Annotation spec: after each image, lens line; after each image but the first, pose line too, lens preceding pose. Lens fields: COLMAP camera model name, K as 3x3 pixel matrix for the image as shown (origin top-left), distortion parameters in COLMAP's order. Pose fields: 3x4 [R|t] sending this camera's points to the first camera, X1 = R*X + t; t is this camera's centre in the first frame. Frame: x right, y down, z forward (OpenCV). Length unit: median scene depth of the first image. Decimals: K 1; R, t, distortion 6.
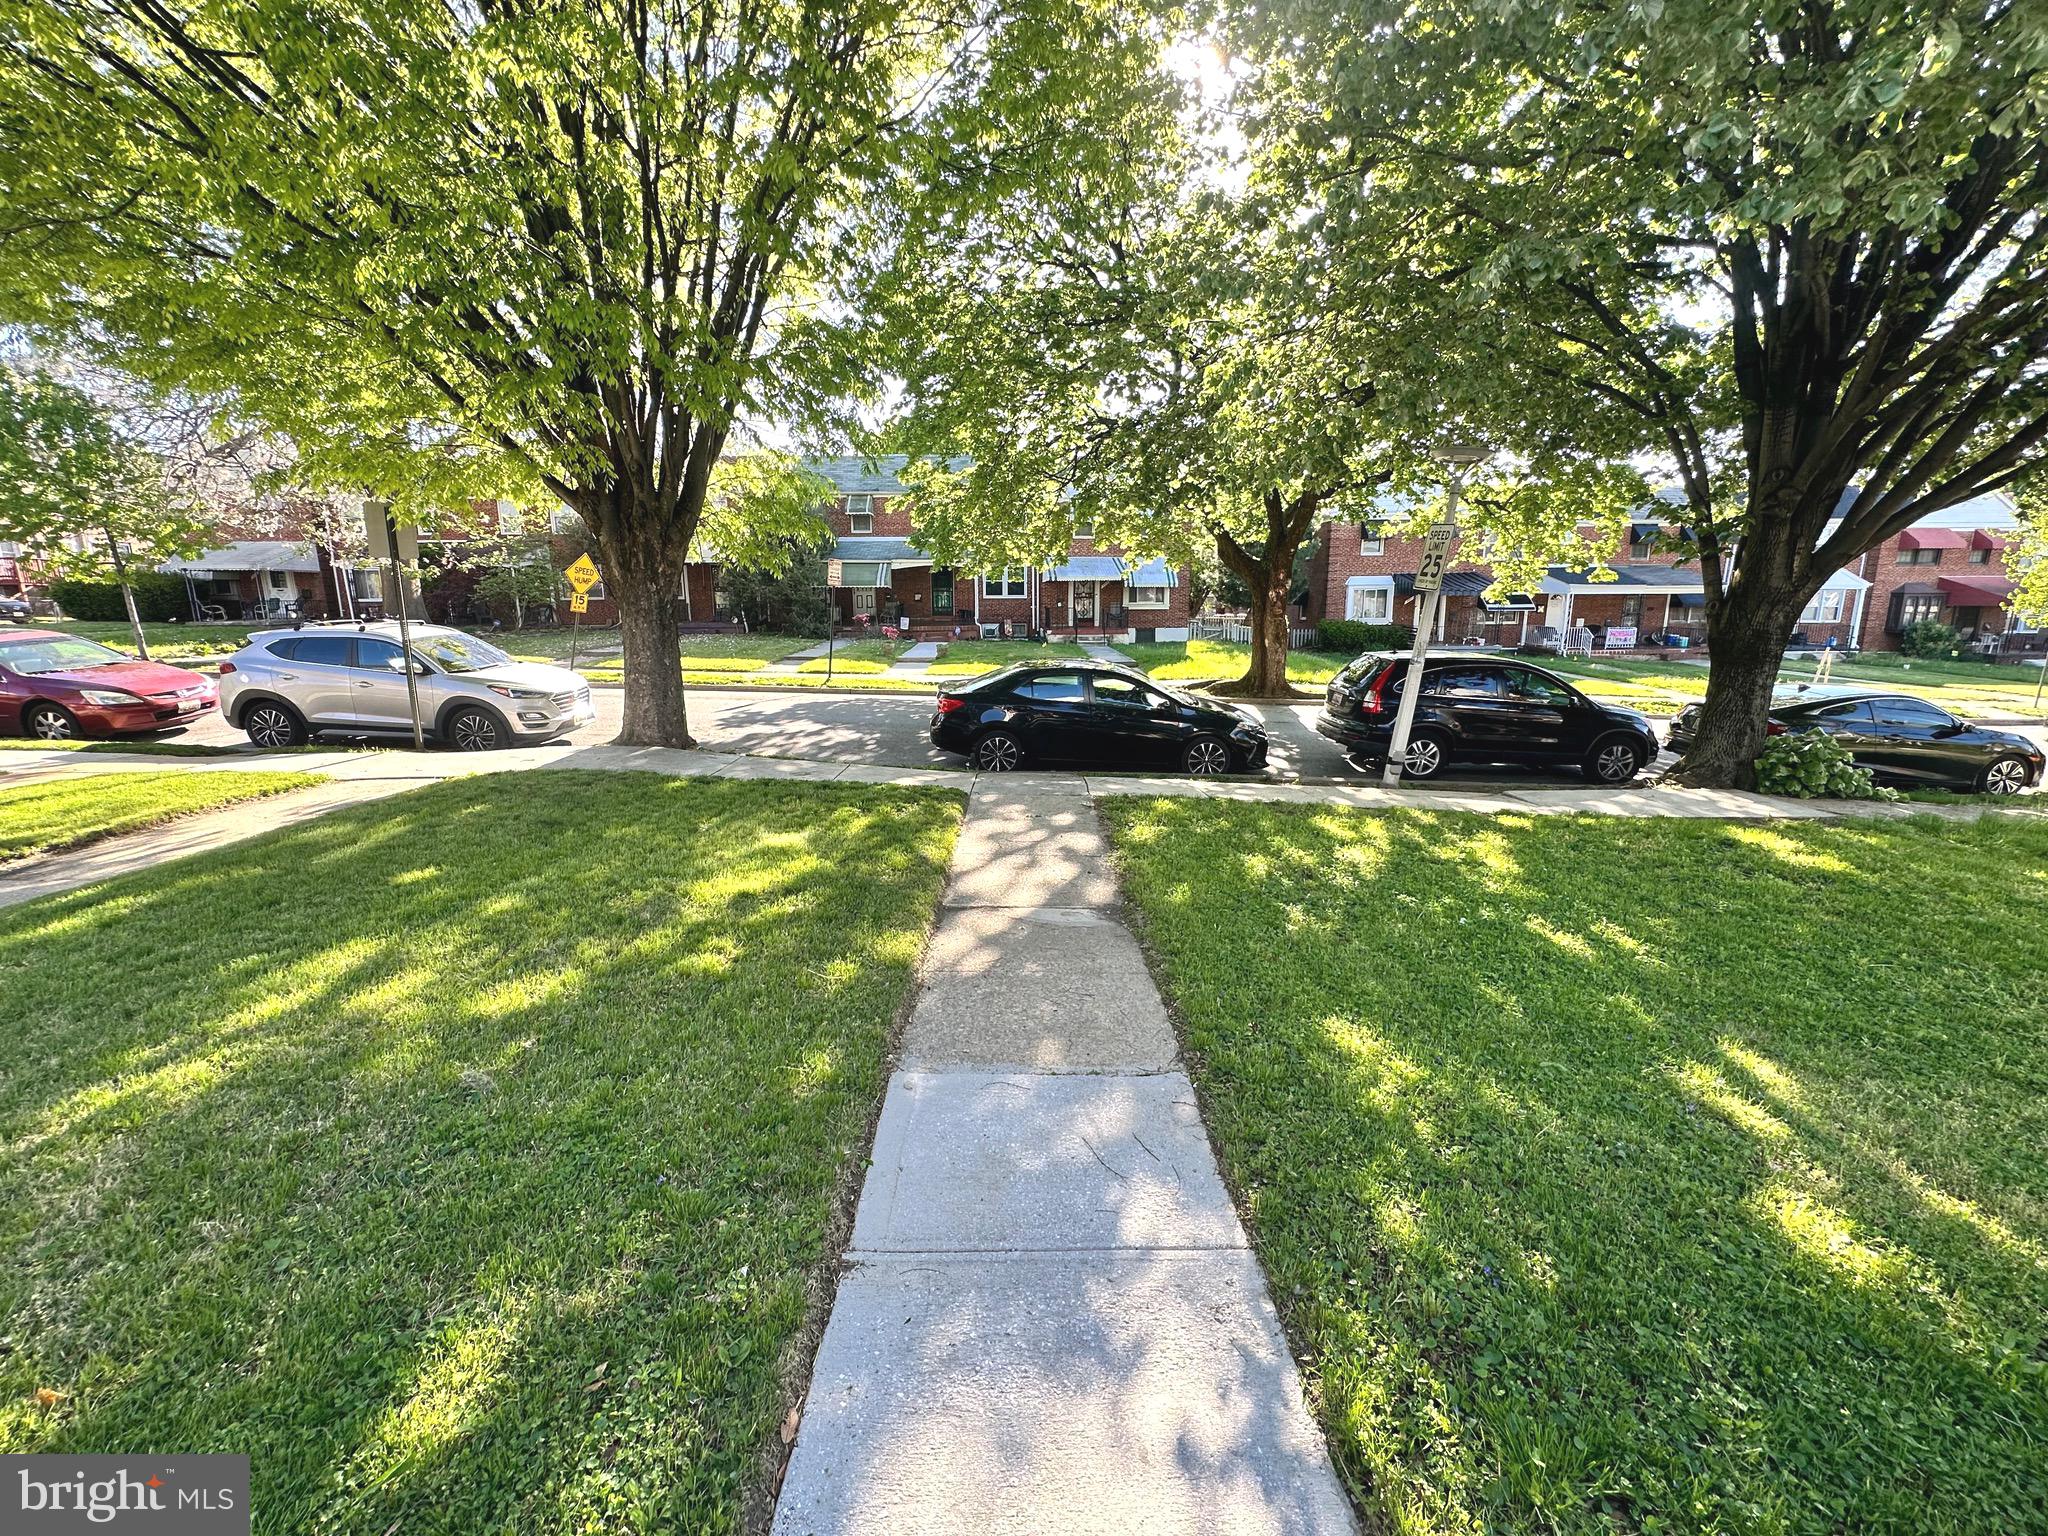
lens RADIAL K [[814.4, 0, 1024.0], [0, 814.4, 768.0], [0, 0, 1]] dist [-0.002742, 0.000302]
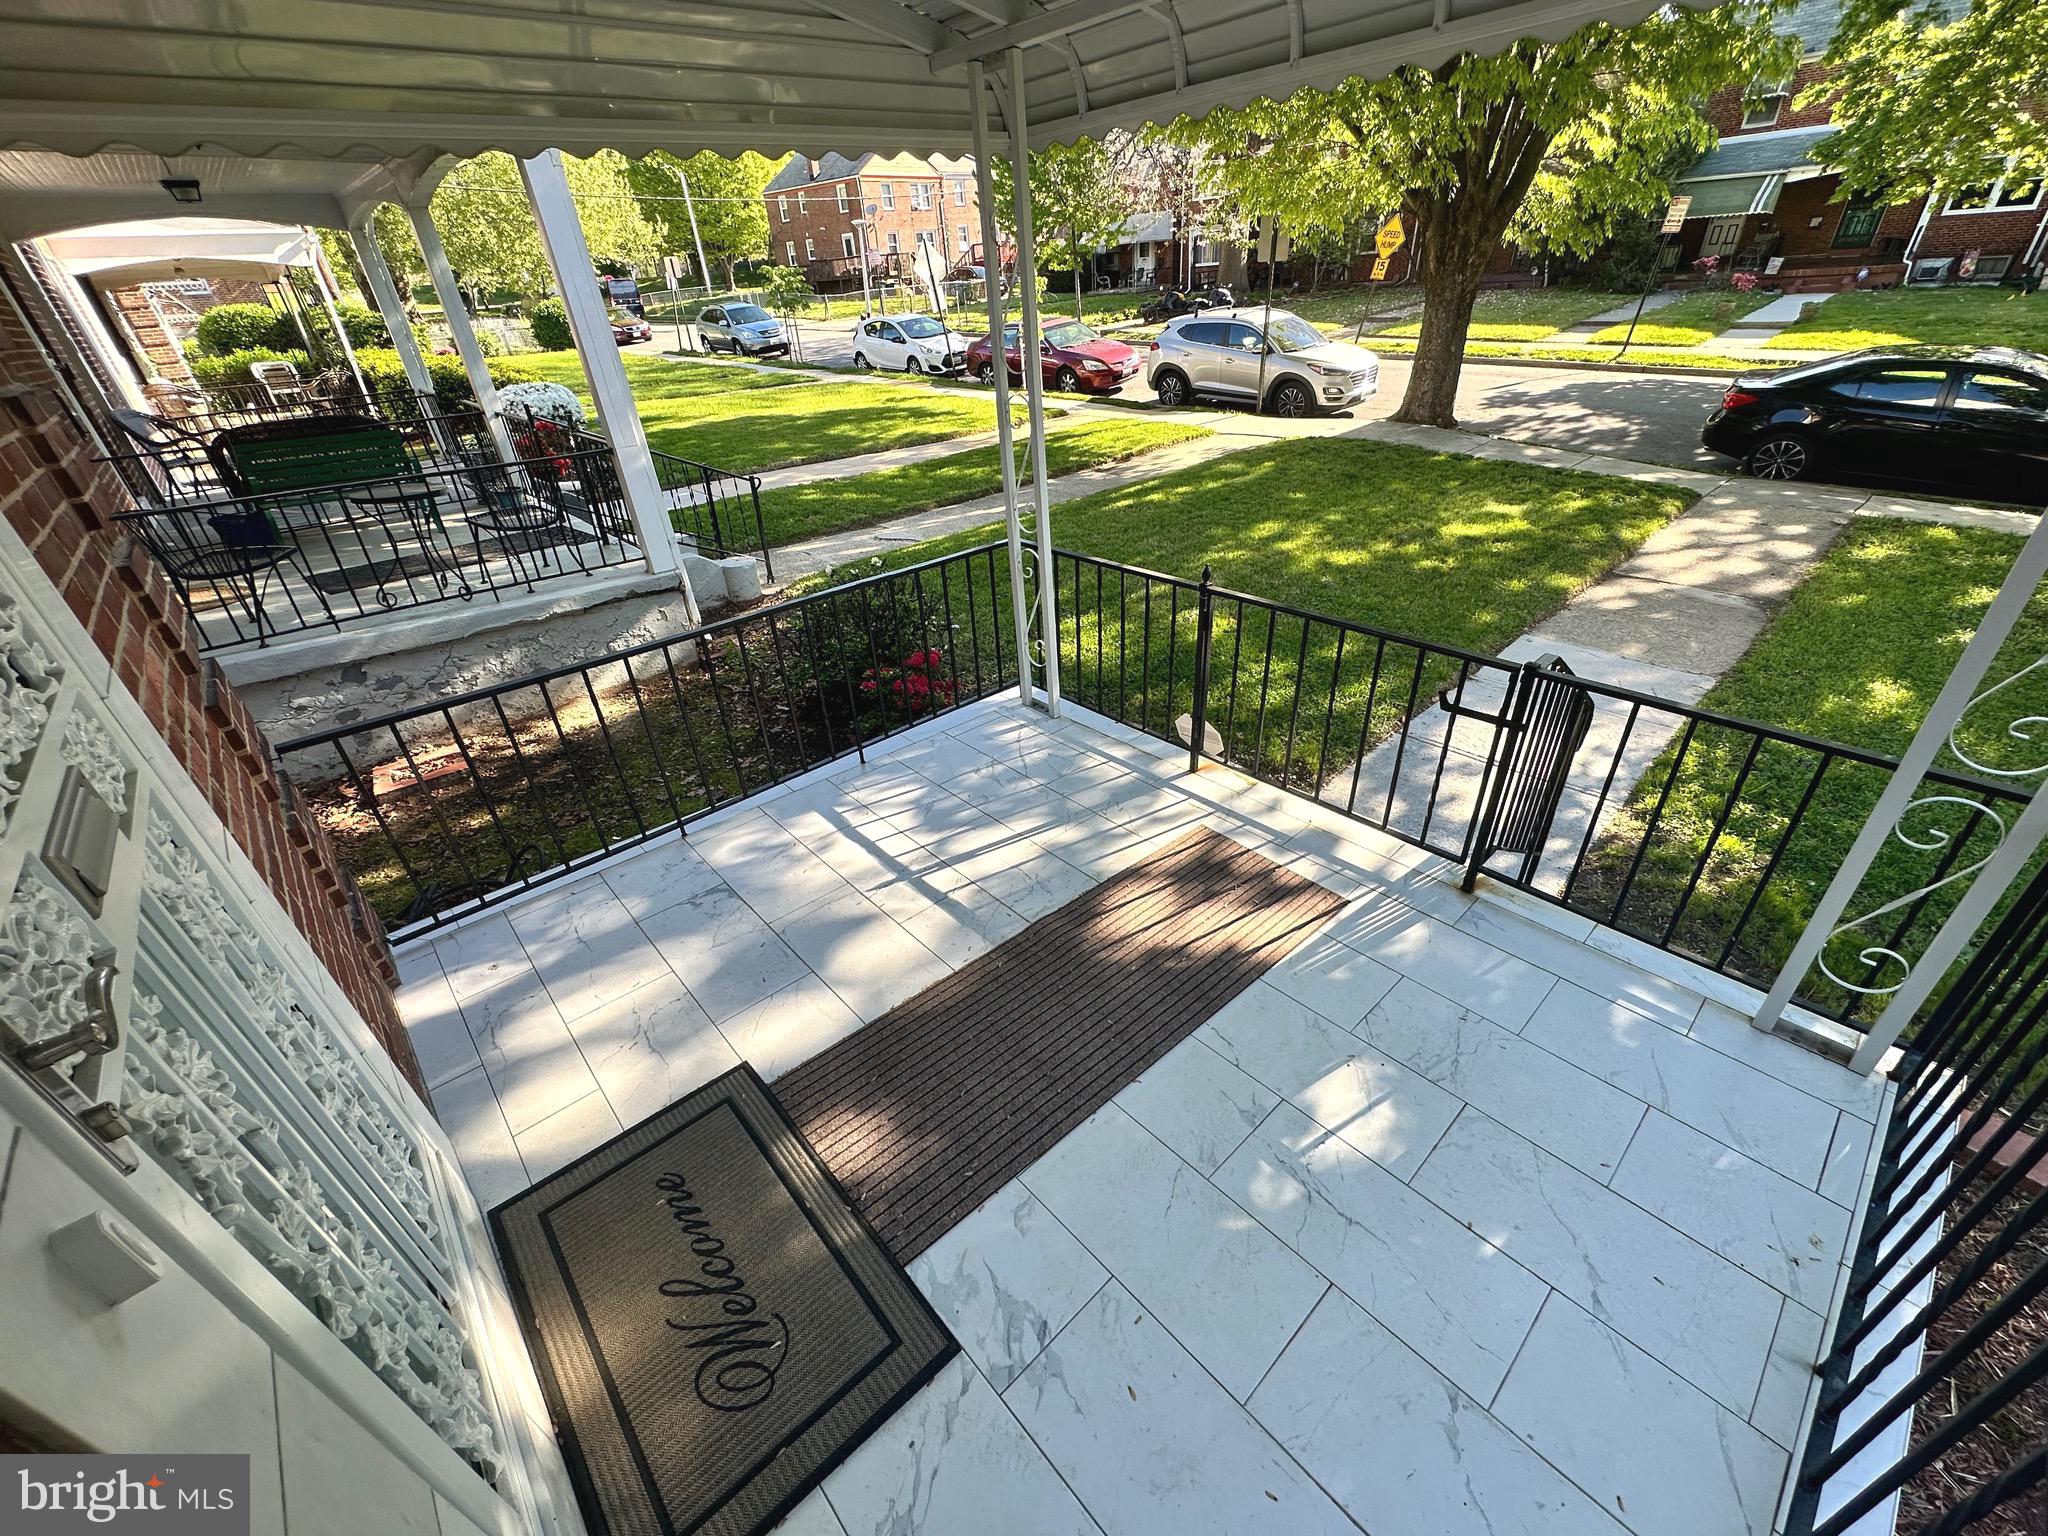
lens RADIAL K [[811.6, 0, 1014.3], [0, 811.6, 767.1], [0, 0, 1]] dist [-0.002429, 0.000187]
pose [[0.669487, 0.352234, -0.654002, 0.123287], [-0.081219, 0.909859, 0.406892, -0.002833], [0.738370, -0.219292, 0.637747, -0.365876]]
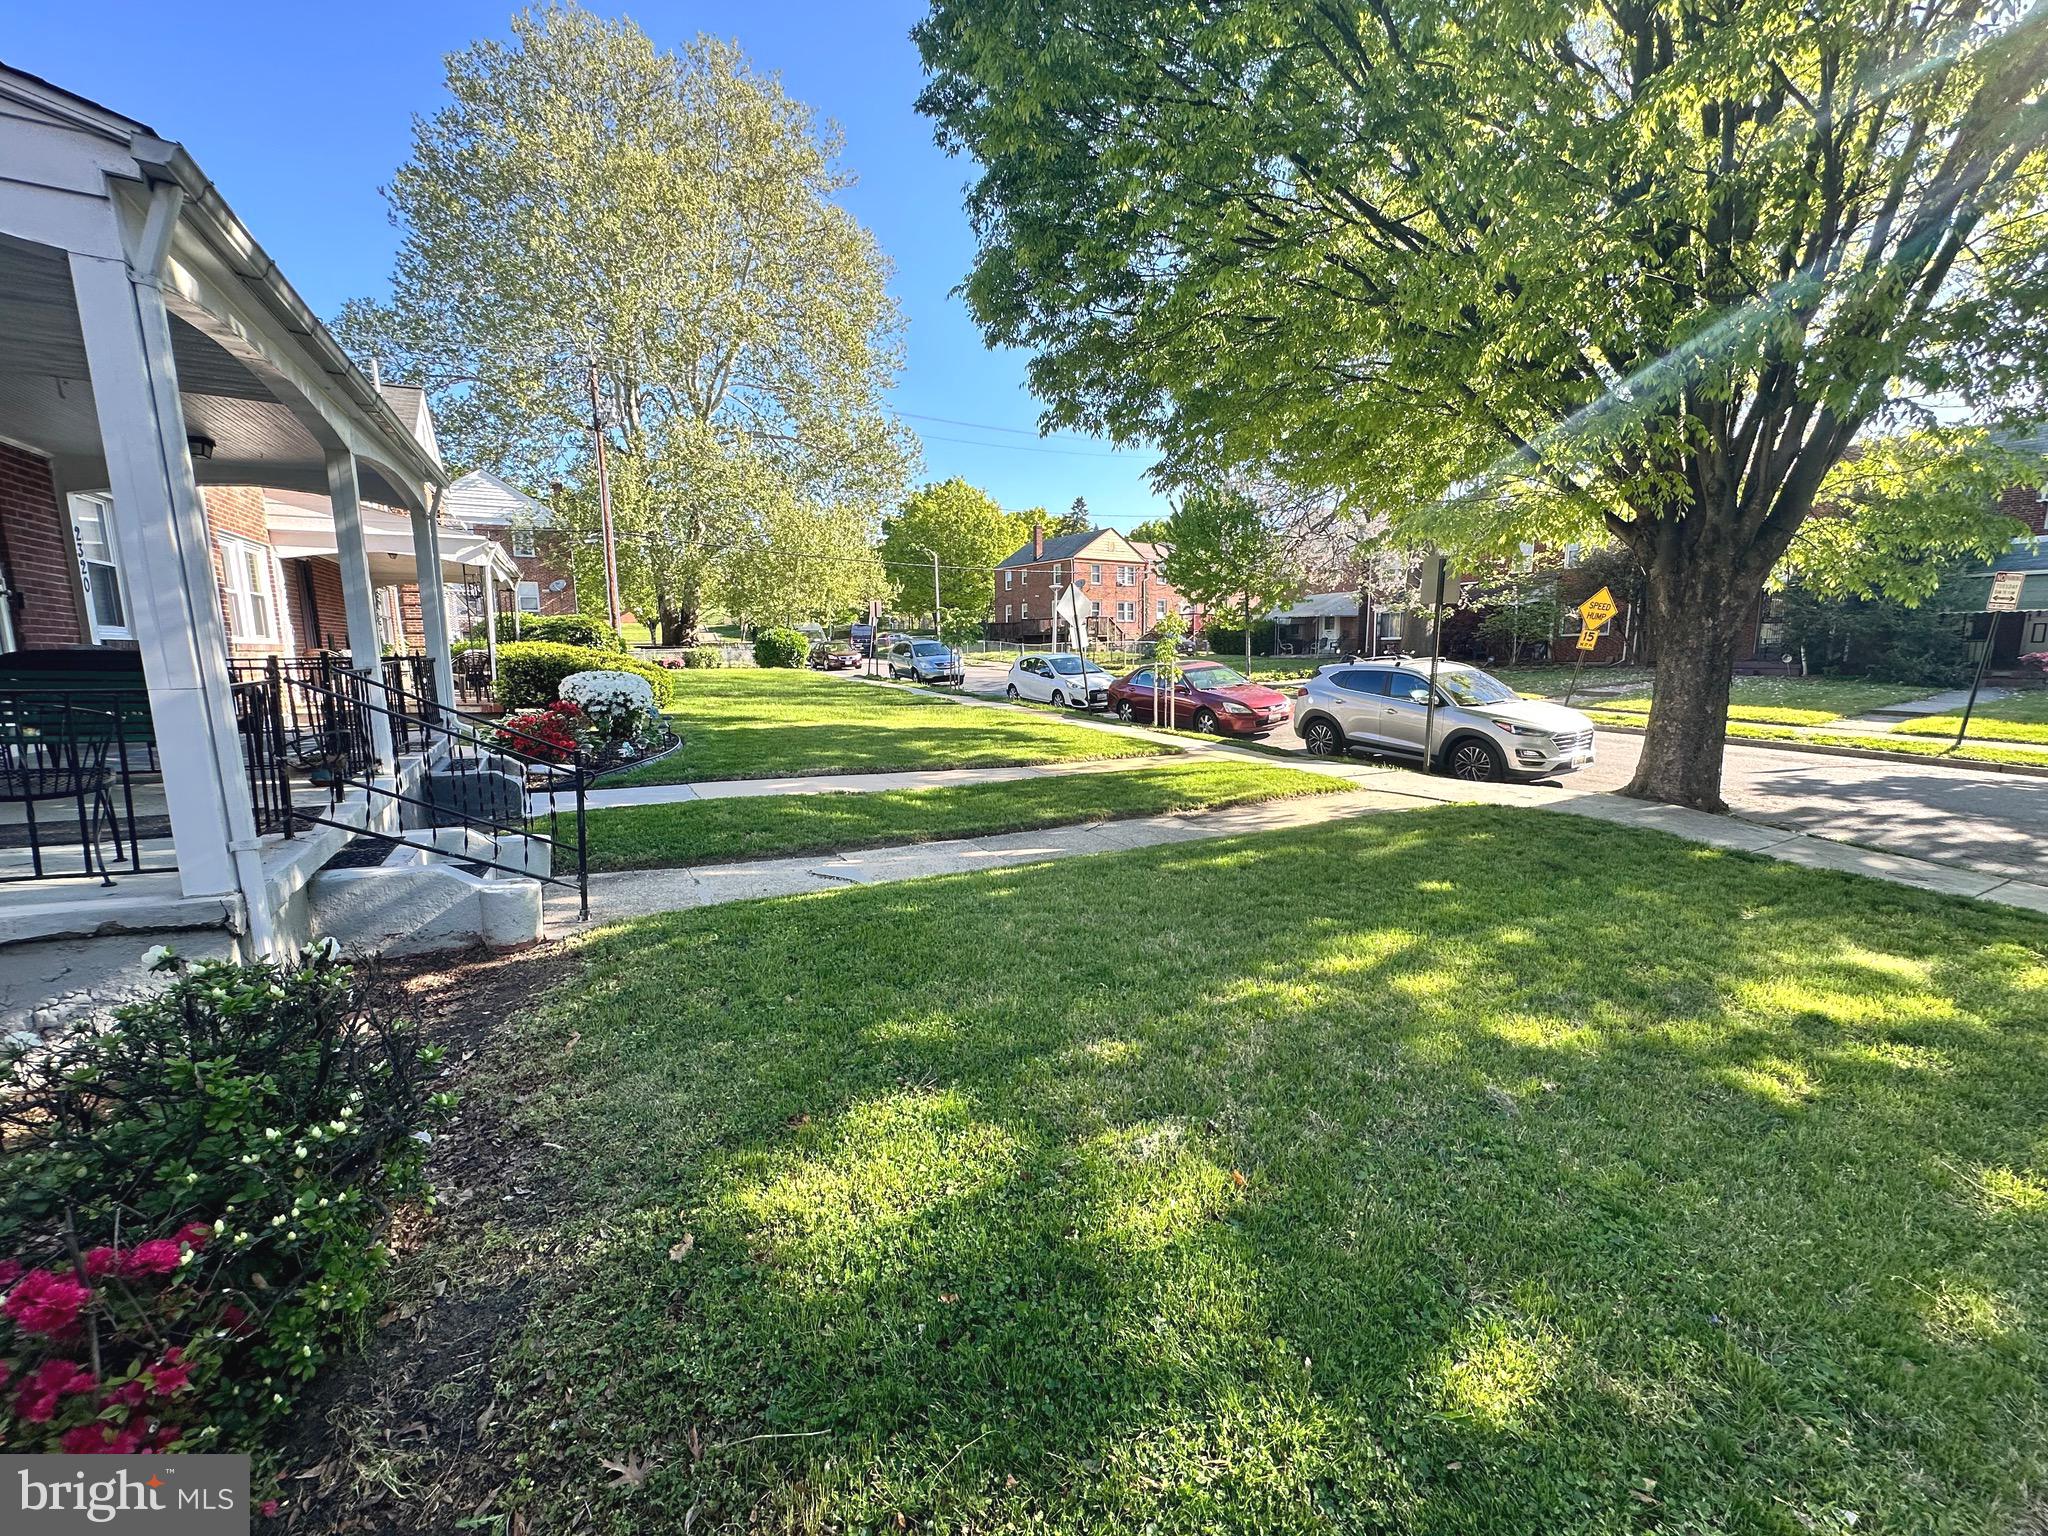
lens RADIAL K [[814.4, 0, 1024.0], [0, 814.4, 768.0], [0, 0, 1]] dist [-0.002742, 0.000302]
pose [[0.475696, 0.127352, -0.870342, -0.029997], [-0.164131, 0.984937, 0.054412, 0.001578], [0.864161, 0.116966, 0.489433, -0.029309]]
